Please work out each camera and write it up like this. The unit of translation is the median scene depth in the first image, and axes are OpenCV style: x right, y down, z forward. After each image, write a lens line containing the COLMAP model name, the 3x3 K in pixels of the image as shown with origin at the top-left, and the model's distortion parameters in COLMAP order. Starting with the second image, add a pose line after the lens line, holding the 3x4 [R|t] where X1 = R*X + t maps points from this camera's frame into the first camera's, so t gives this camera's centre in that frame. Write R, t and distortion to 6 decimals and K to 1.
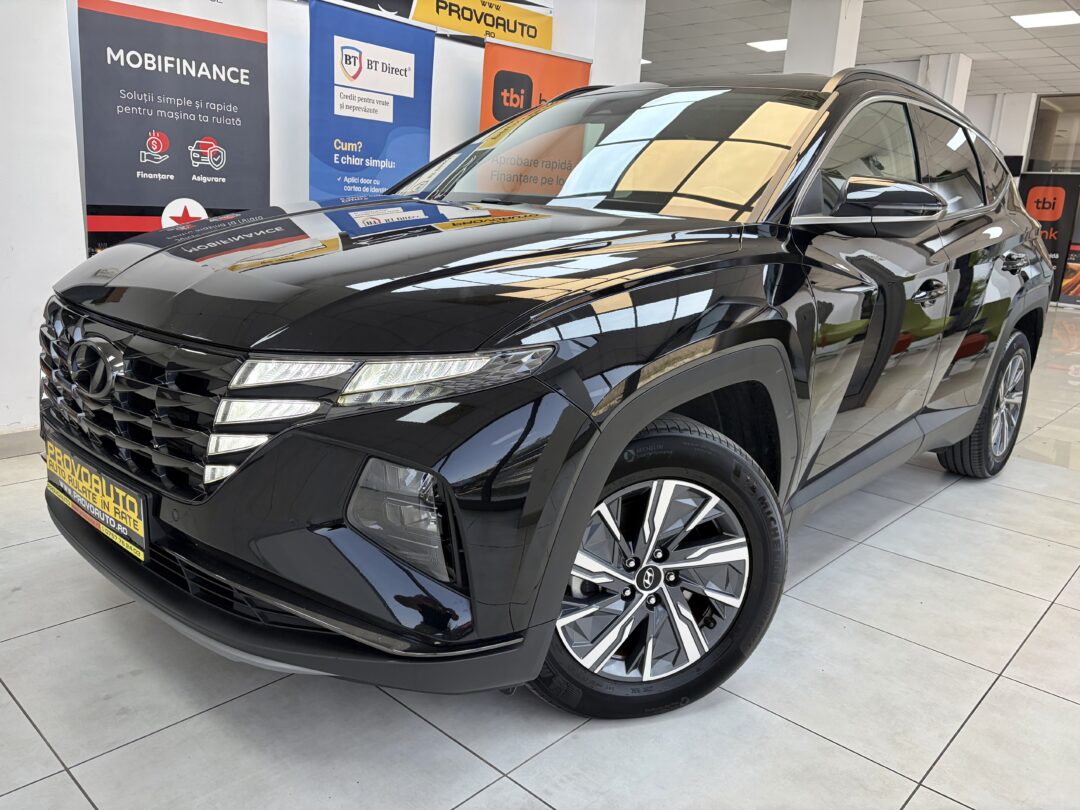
lens RADIAL K [[811.4, 0, 521.2], [0, 811.4, 405.0], [0, 0, 1]] dist [0.004549, 0.000630]
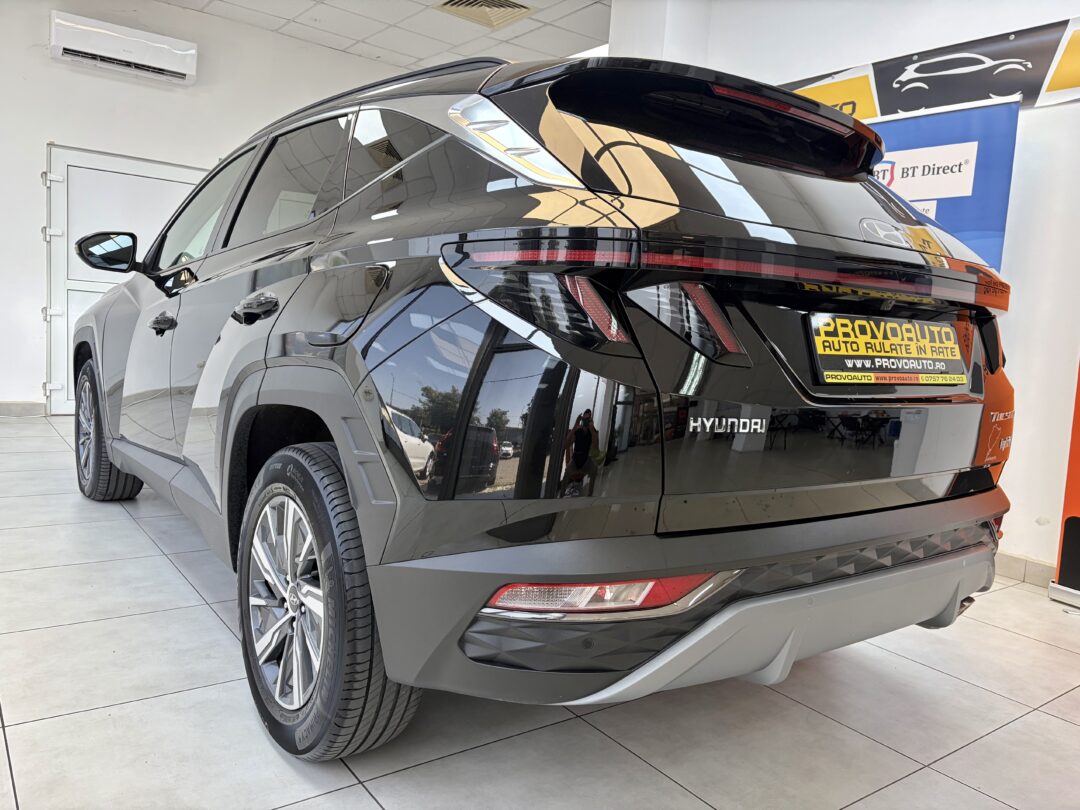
lens RADIAL K [[820.6, 0, 534.2], [0, 820.6, 401.2], [0, 0, 1]] dist [0.003583, -0.012133]
pose [[-0.166471, 0.041853, -0.985158, 1.056099], [-0.293465, 0.951722, 0.090022, -0.215763], [0.941364, 0.304096, -0.146152, 1.178934]]
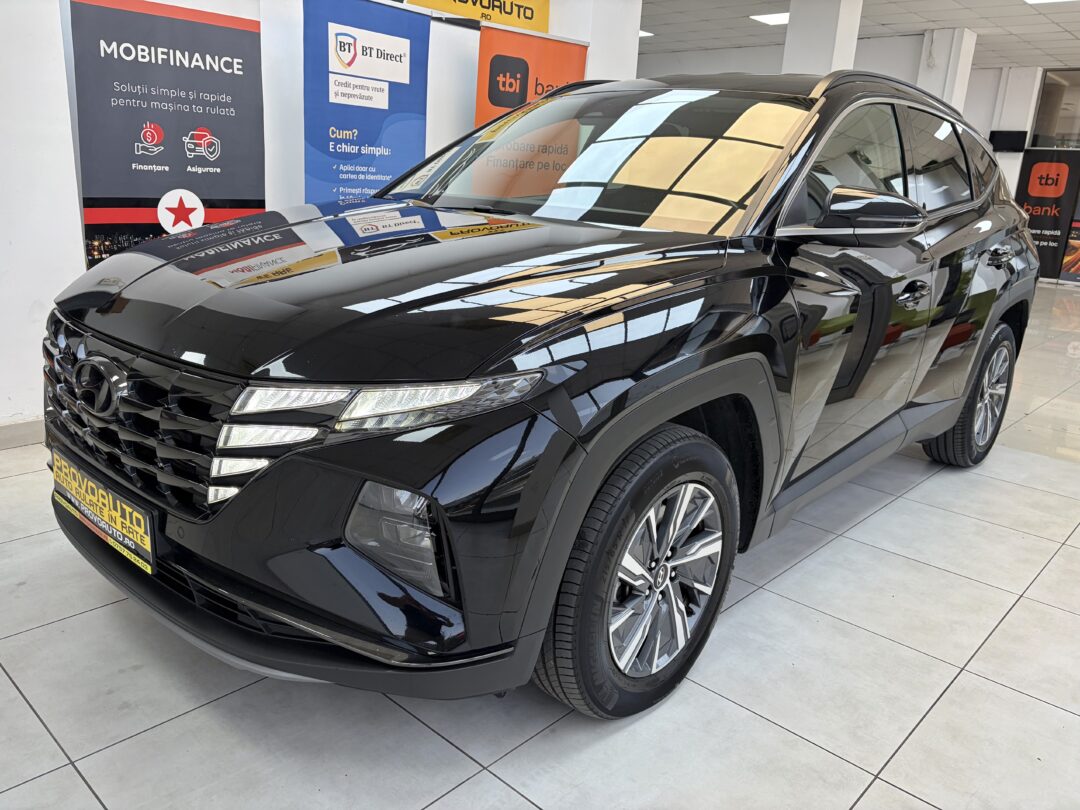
lens RADIAL K [[820.6, 0, 534.2], [0, 820.6, 401.2], [0, 0, 1]] dist [0.003583, -0.012133]
pose [[0.999900, -0.001390, 0.014065, 0.009074], [0.000795, 0.999108, 0.042221, -0.047781], [-0.014111, -0.042205, 0.999009, -0.034198]]
